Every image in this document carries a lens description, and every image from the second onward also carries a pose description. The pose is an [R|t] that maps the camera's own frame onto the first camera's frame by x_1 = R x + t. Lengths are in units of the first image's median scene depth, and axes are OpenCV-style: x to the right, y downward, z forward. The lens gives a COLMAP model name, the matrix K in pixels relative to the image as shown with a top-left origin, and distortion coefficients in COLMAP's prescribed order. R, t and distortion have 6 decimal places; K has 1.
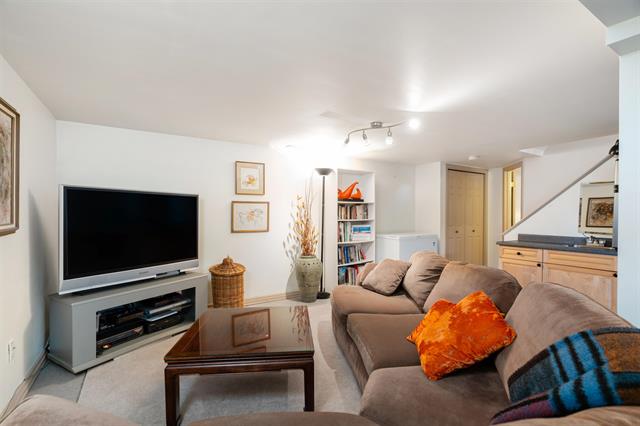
lens RADIAL K [[298.2, 0, 315.0], [0, 298.2, 212.6], [0, 0, 1]] dist [-0.008908, 0.004637]
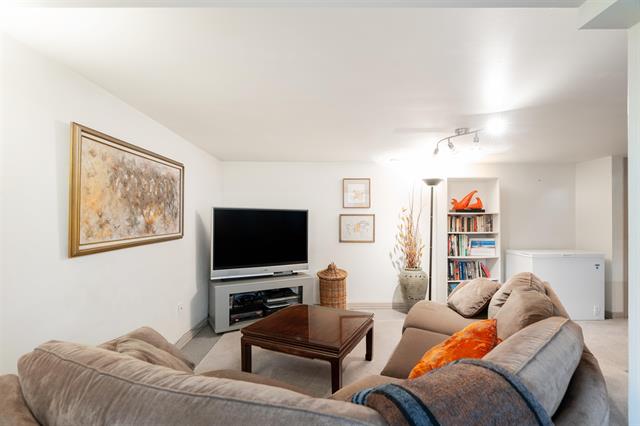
lens RADIAL K [[298.2, 0, 316.3], [0, 298.2, 216.0], [0, 0, 1]] dist [-0.008908, 0.004637]
pose [[0.856343, -0.010446, -0.516302, 0.243708], [0.000964, 0.999826, -0.018630, -0.011745], [0.516407, 0.015456, 0.856204, -0.016807]]
